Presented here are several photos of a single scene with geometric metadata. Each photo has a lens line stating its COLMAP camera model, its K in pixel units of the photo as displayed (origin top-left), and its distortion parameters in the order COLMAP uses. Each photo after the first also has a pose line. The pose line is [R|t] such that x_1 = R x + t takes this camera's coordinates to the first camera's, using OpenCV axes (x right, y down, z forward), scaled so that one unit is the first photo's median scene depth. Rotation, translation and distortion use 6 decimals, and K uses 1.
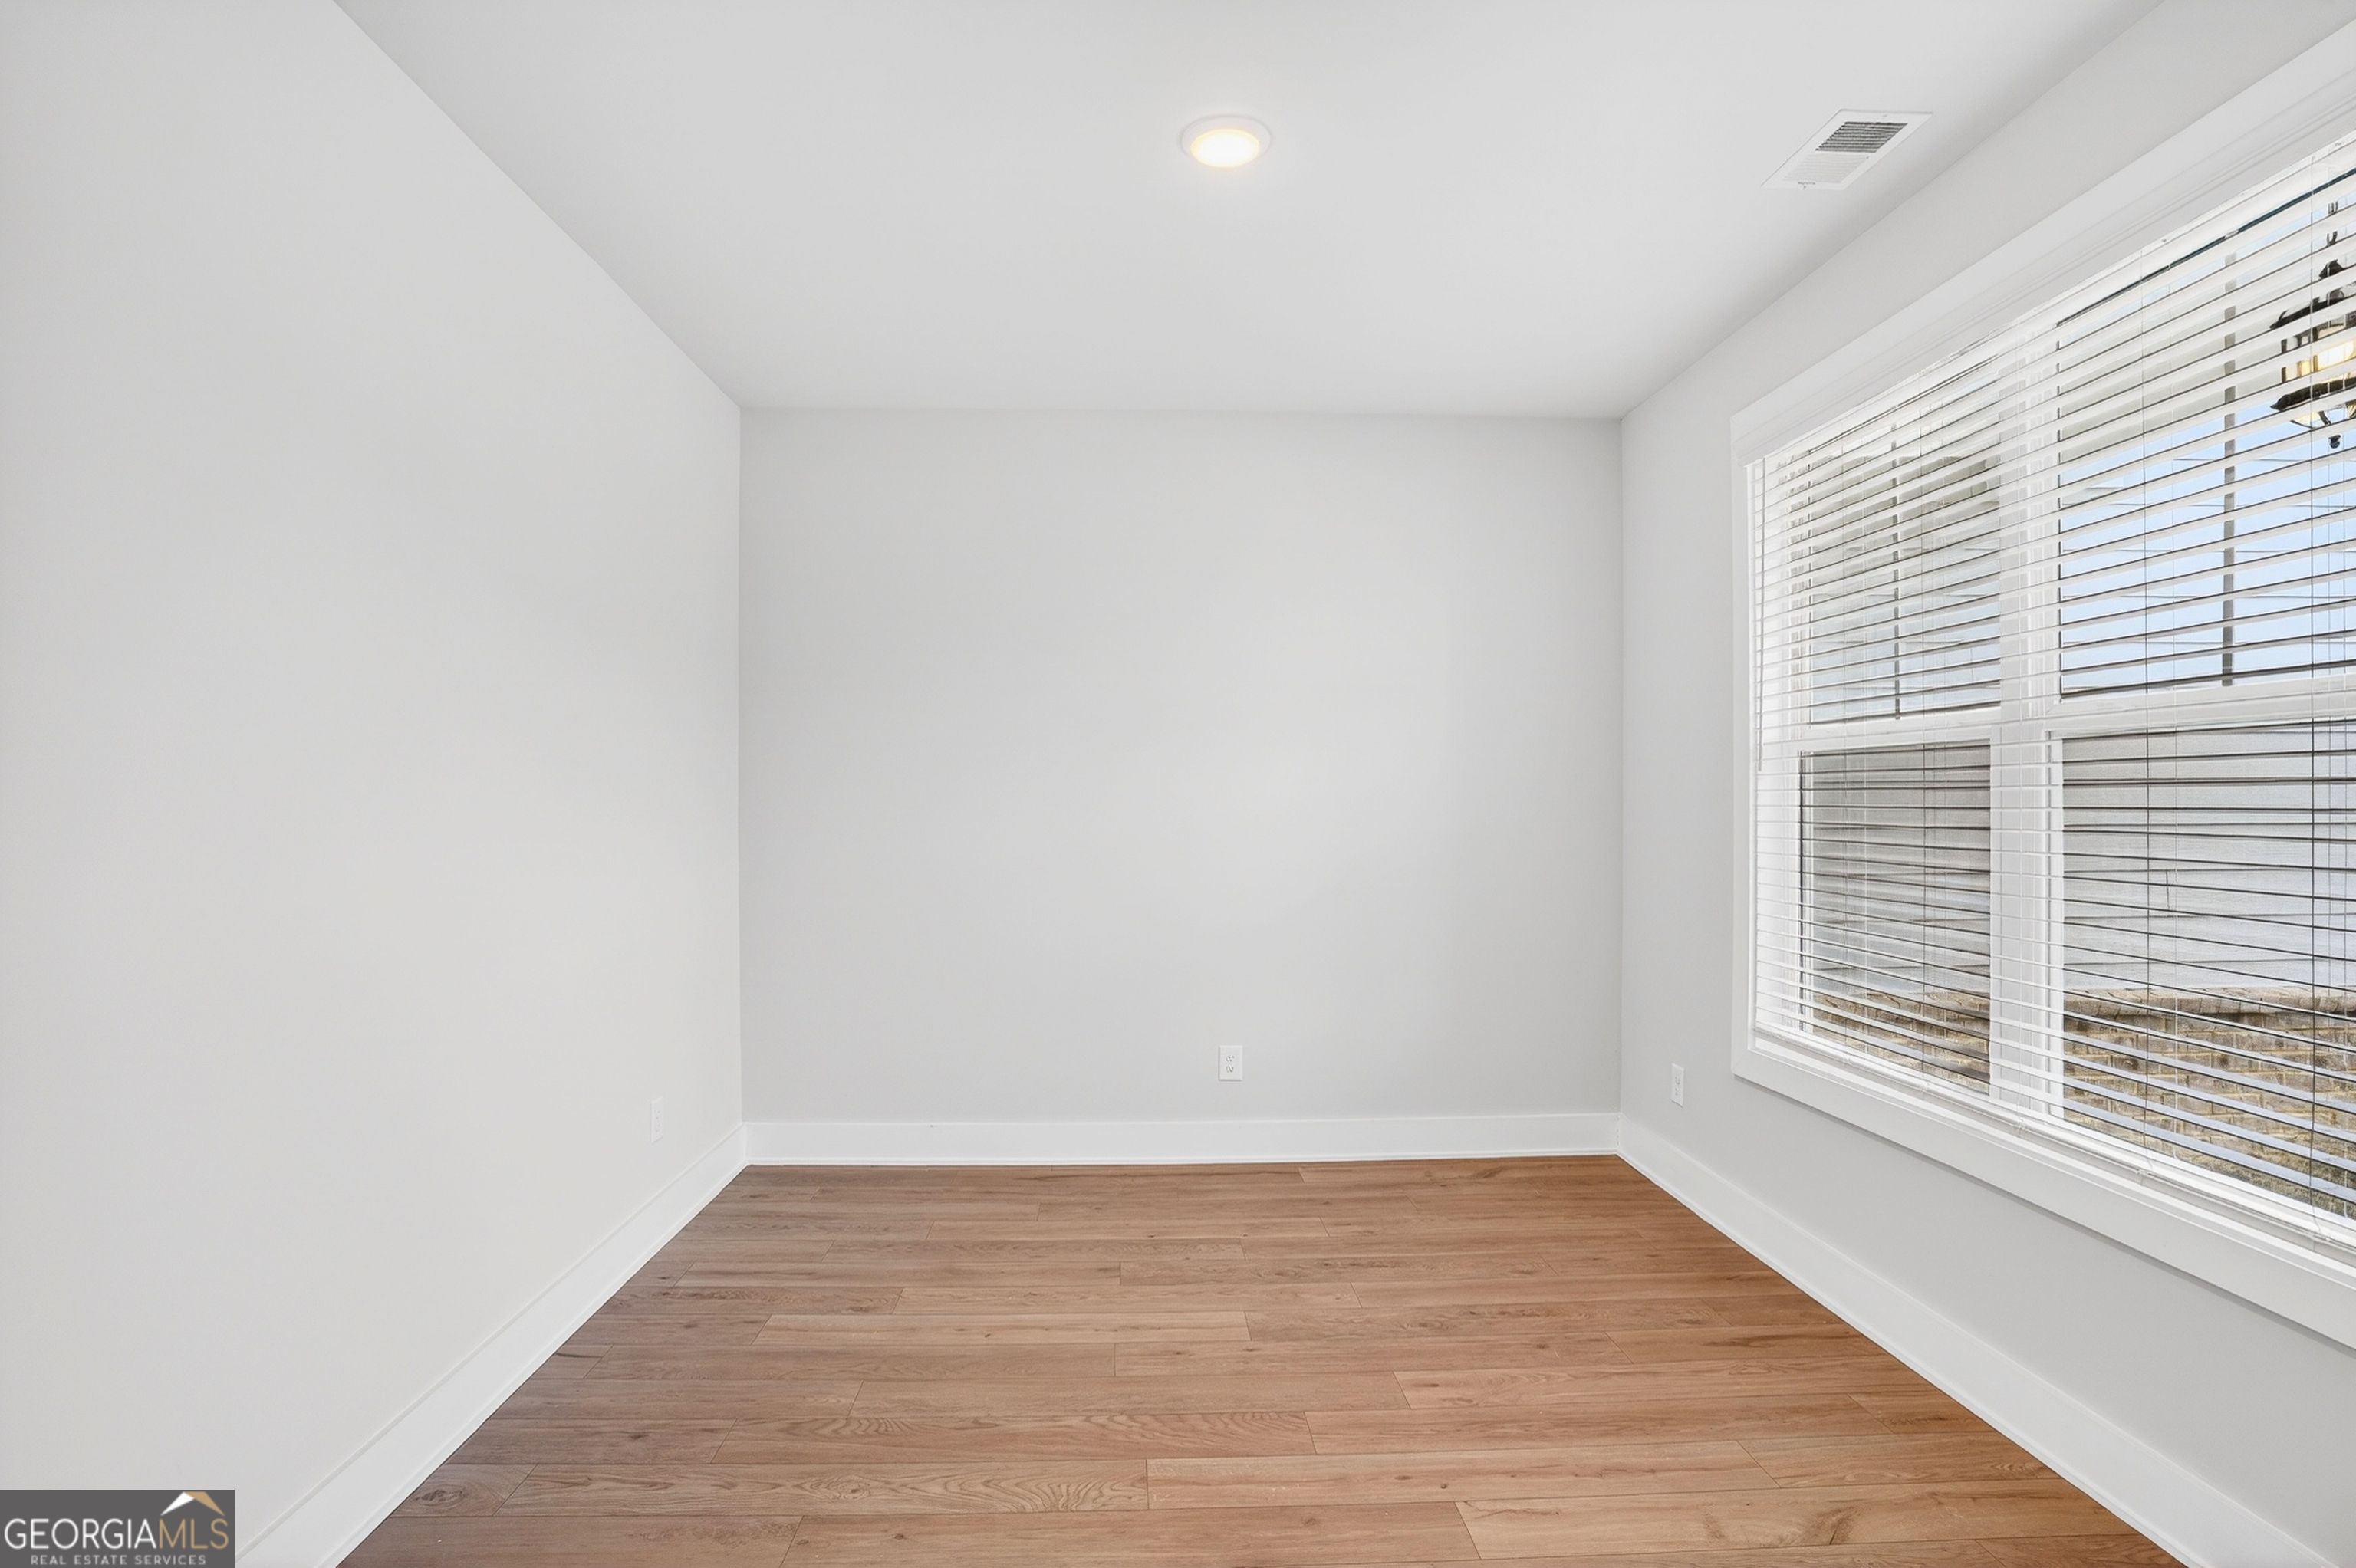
lens RADIAL K [[1146.5, 0, 1166.6], [0, 1146.5, 785.0], [0, 0, 1]] dist [-0.047447, 0.009677]
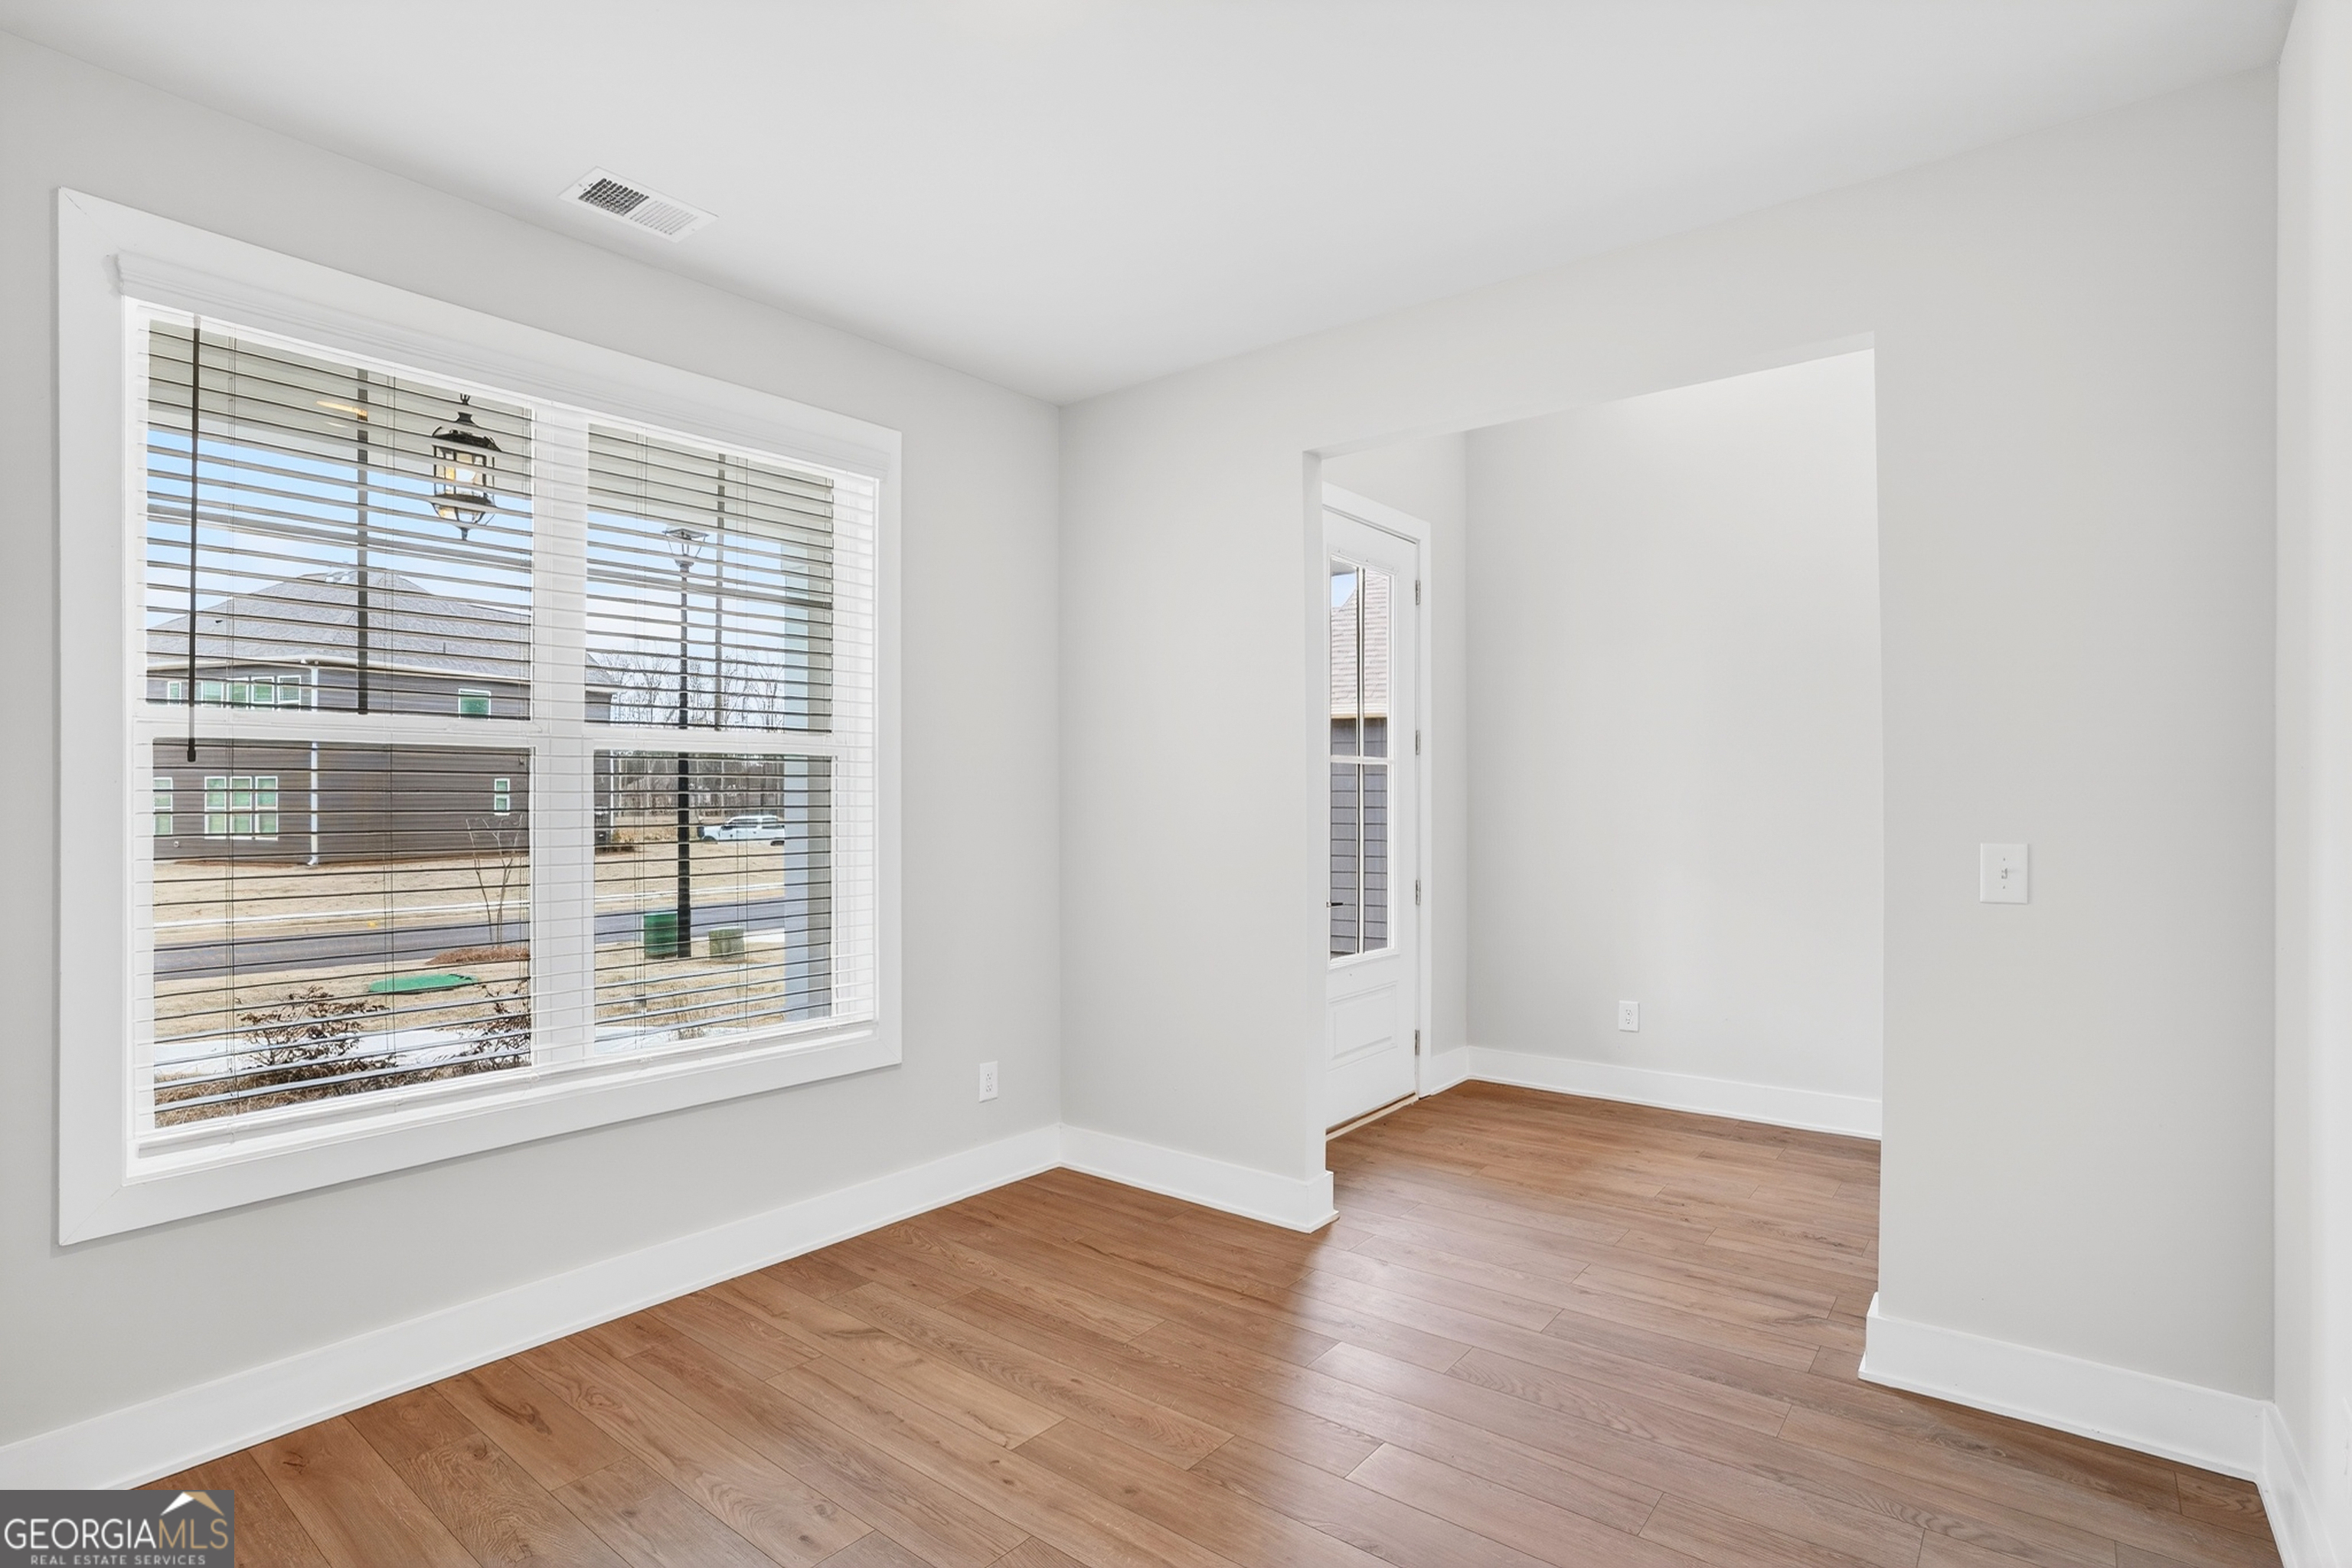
lens RADIAL K [[1144.6, 0, 1187.8], [0, 1144.6, 797.8], [0, 0, 1]] dist [-0.047447, 0.009677]
pose [[-0.763812, 0.000922, 0.645438, -0.528479], [-0.006097, 0.999944, -0.008643, 0.022307], [-0.645410, -0.010537, -0.763764, 1.602266]]
